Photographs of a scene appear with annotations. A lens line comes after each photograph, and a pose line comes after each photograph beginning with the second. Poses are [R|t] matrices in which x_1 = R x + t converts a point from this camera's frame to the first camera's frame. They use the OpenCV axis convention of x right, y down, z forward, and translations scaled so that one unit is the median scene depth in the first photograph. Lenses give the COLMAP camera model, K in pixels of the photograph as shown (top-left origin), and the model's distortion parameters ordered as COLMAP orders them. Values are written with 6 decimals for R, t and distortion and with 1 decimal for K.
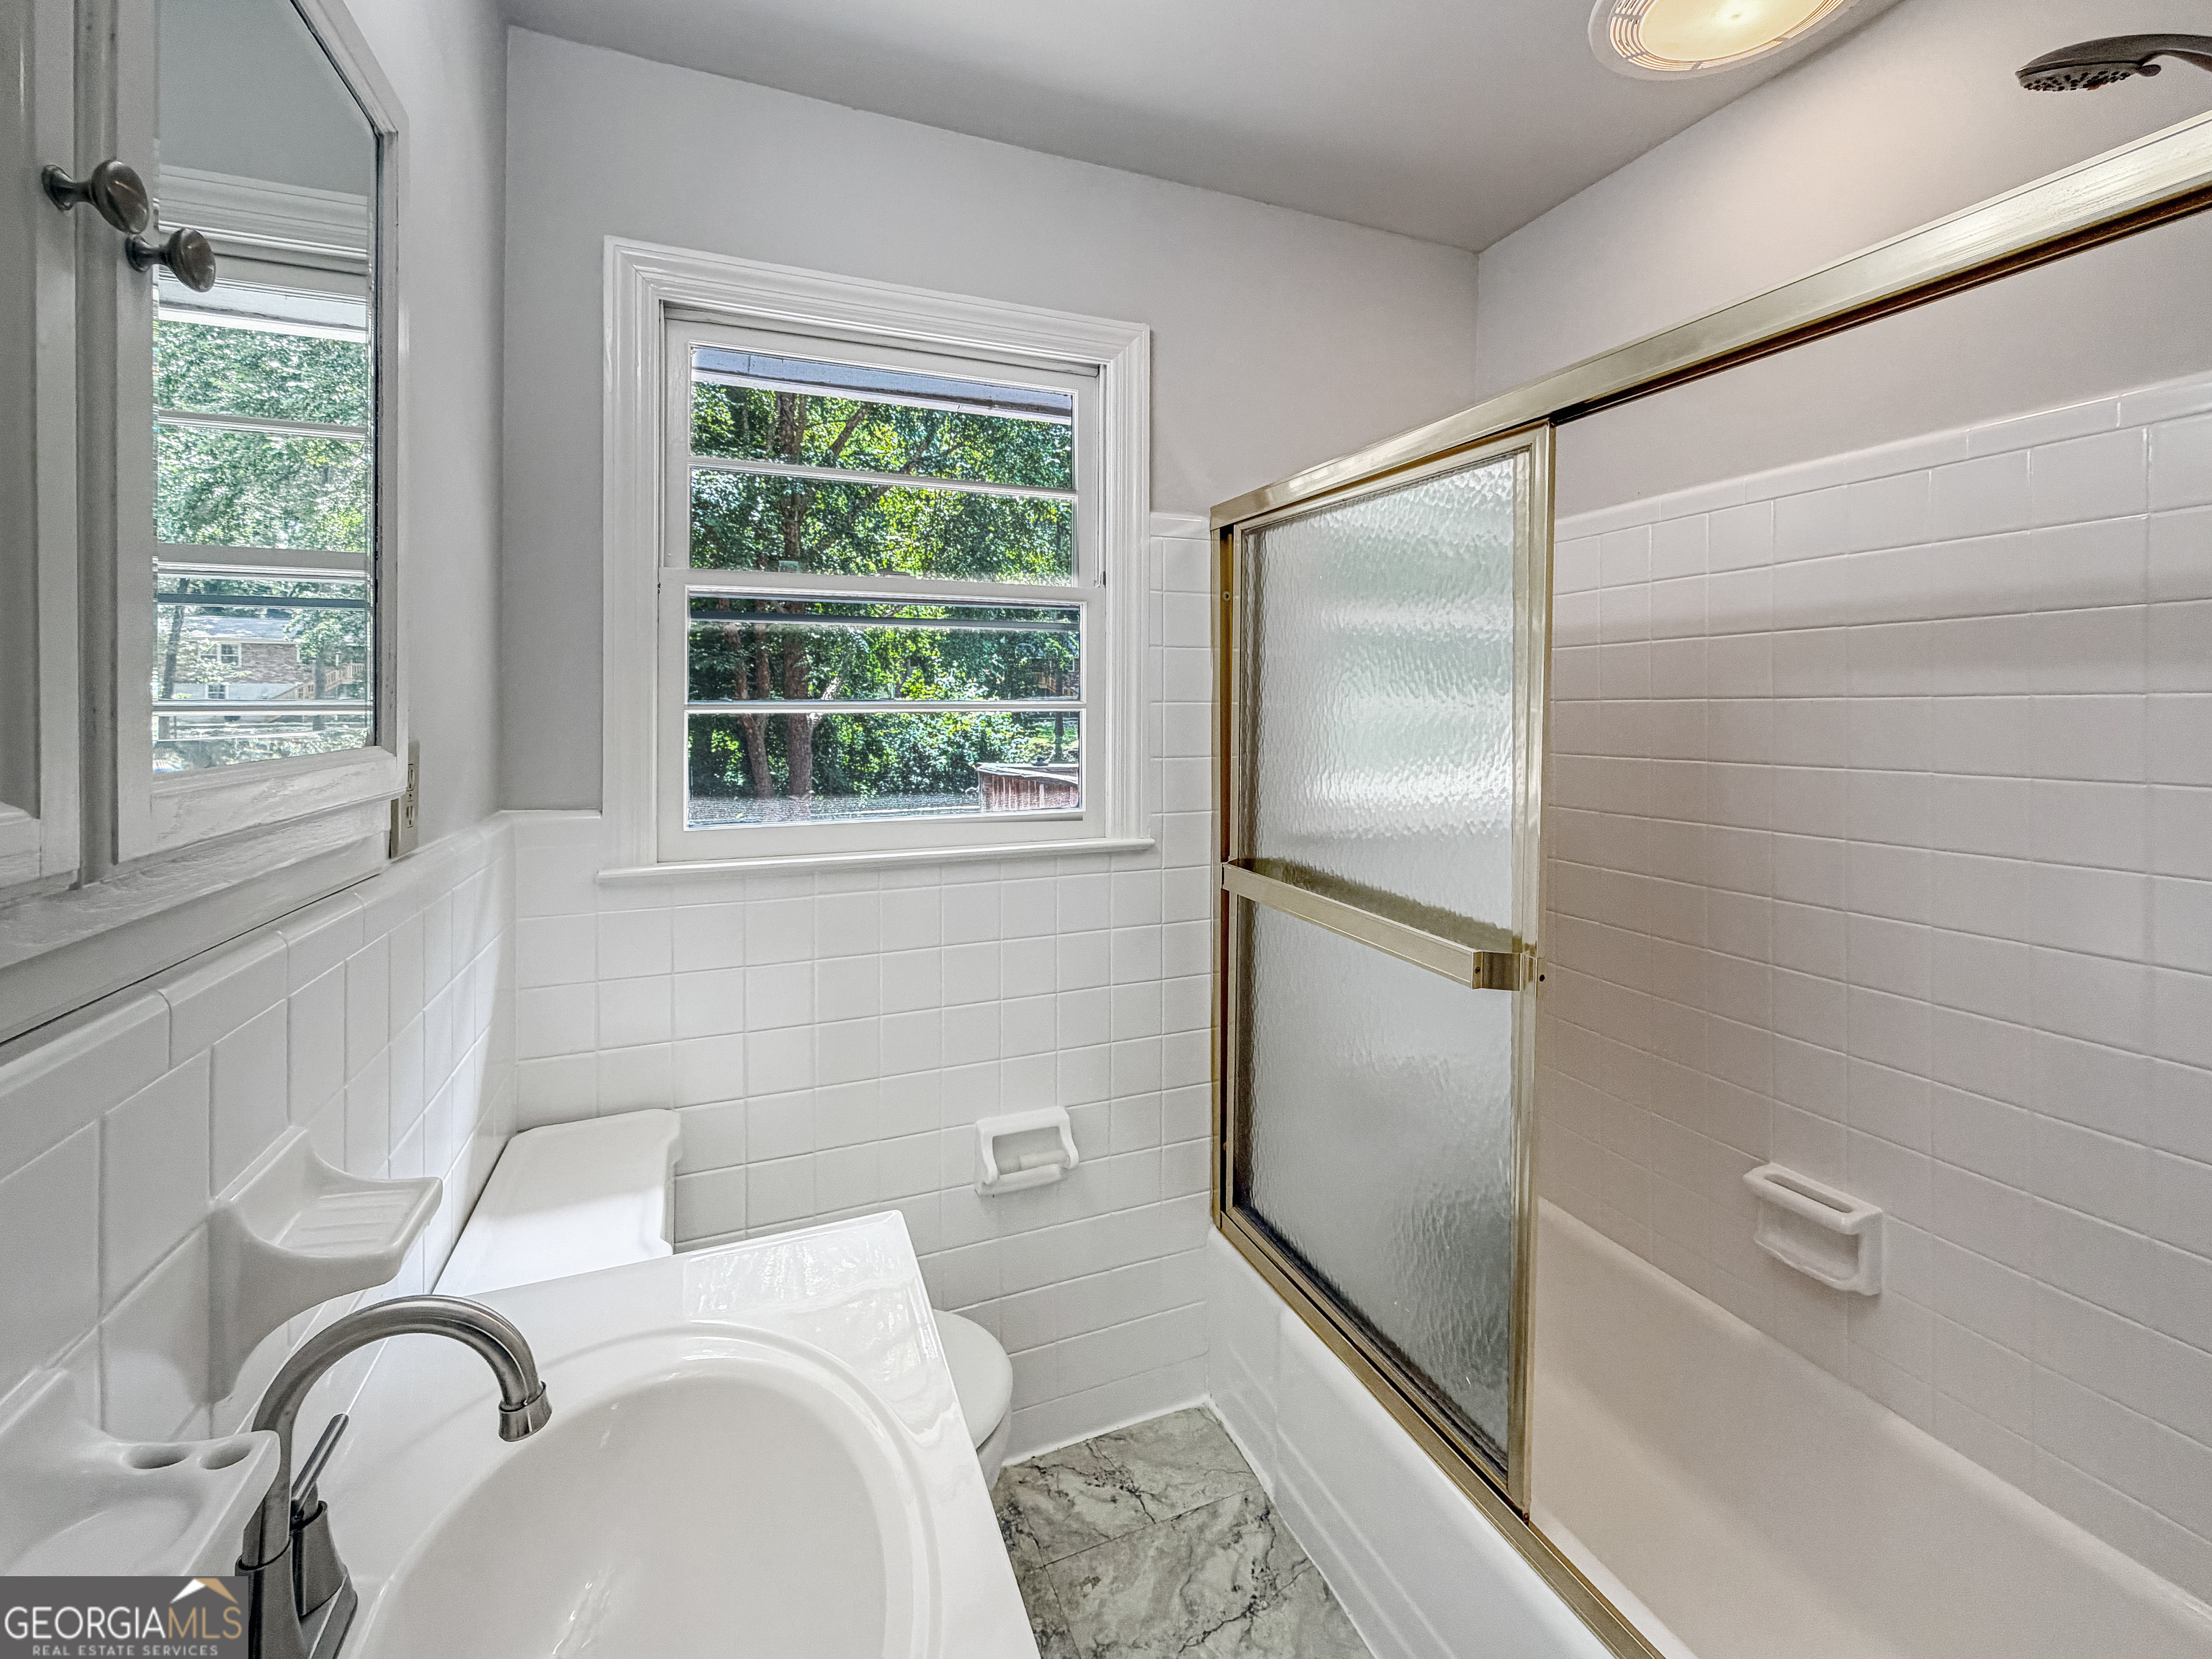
lens RADIAL K [[940.8, 0, 1288.8], [0, 940.8, 872.0], [0, 0, 1]] dist [0.000307, 0.000224]
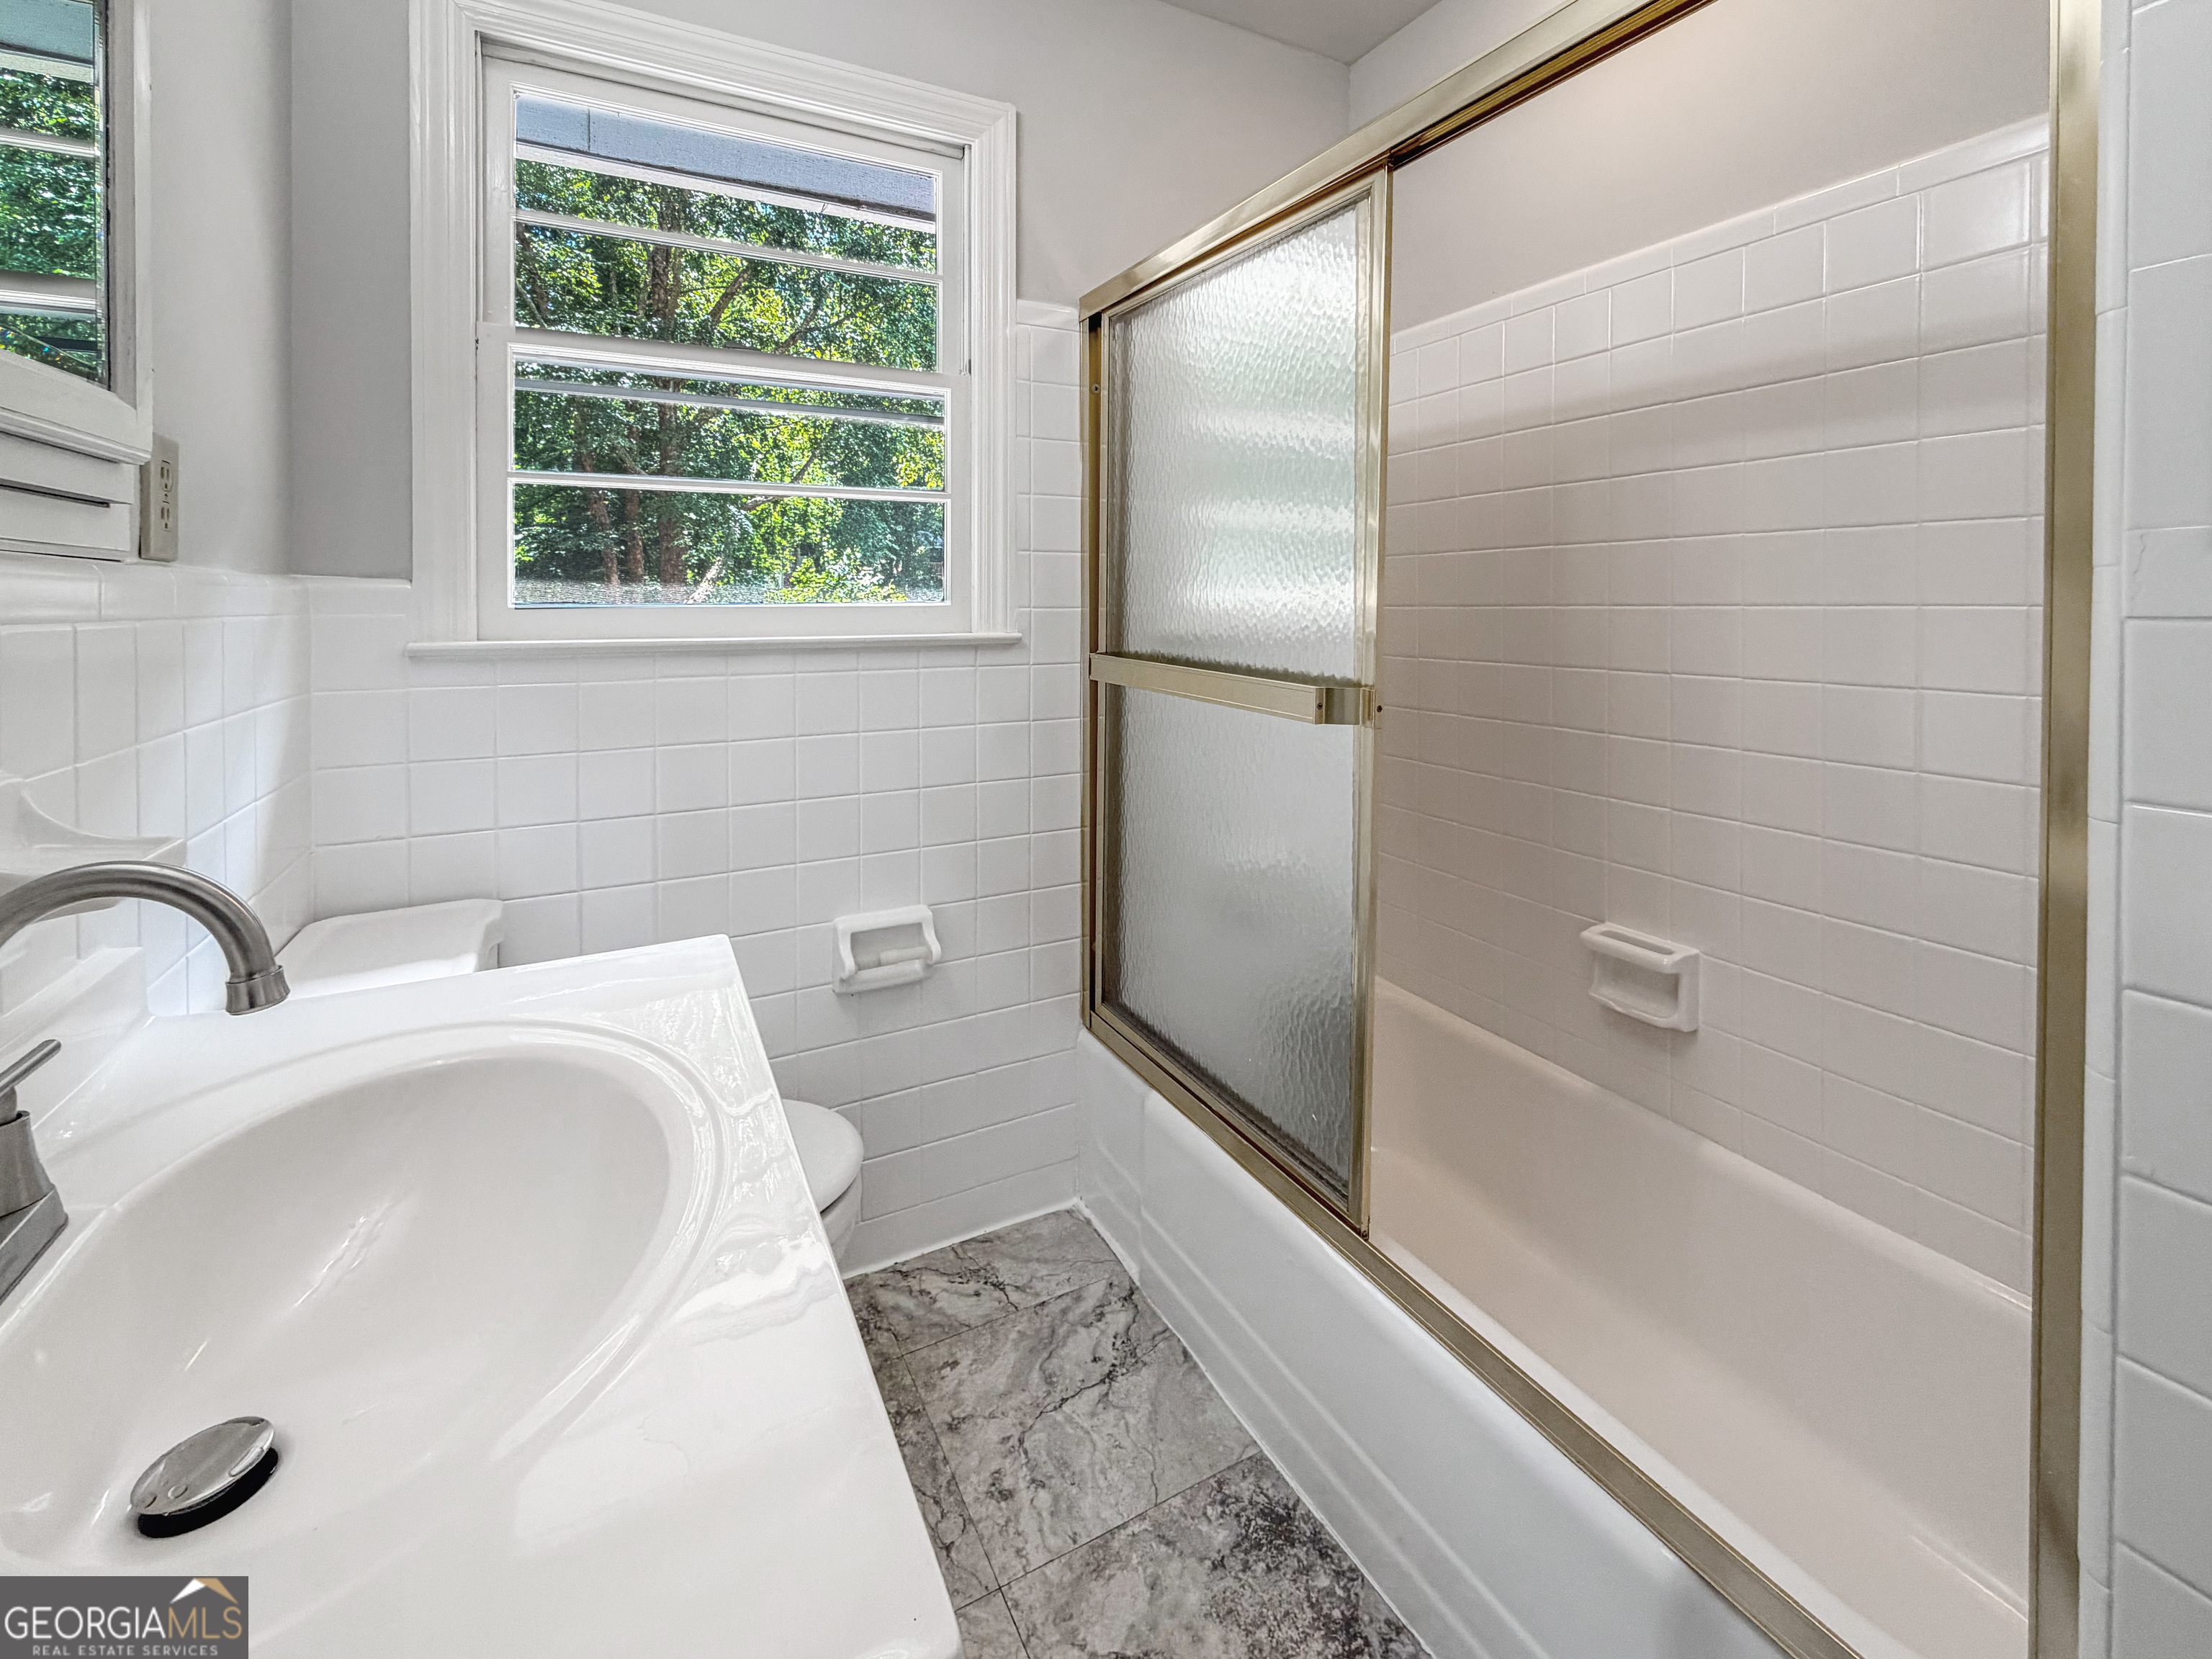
lens RADIAL K [[940.8, 0, 1302.2], [0, 940.8, 826.5], [0, 0, 1]] dist [0.000307, 0.000224]
pose [[0.995303, 0.004039, 0.096723, 0.058735], [-0.005264, 0.999909, 0.012413, 0.161483], [-0.096664, -0.012864, 0.995234, -0.017243]]
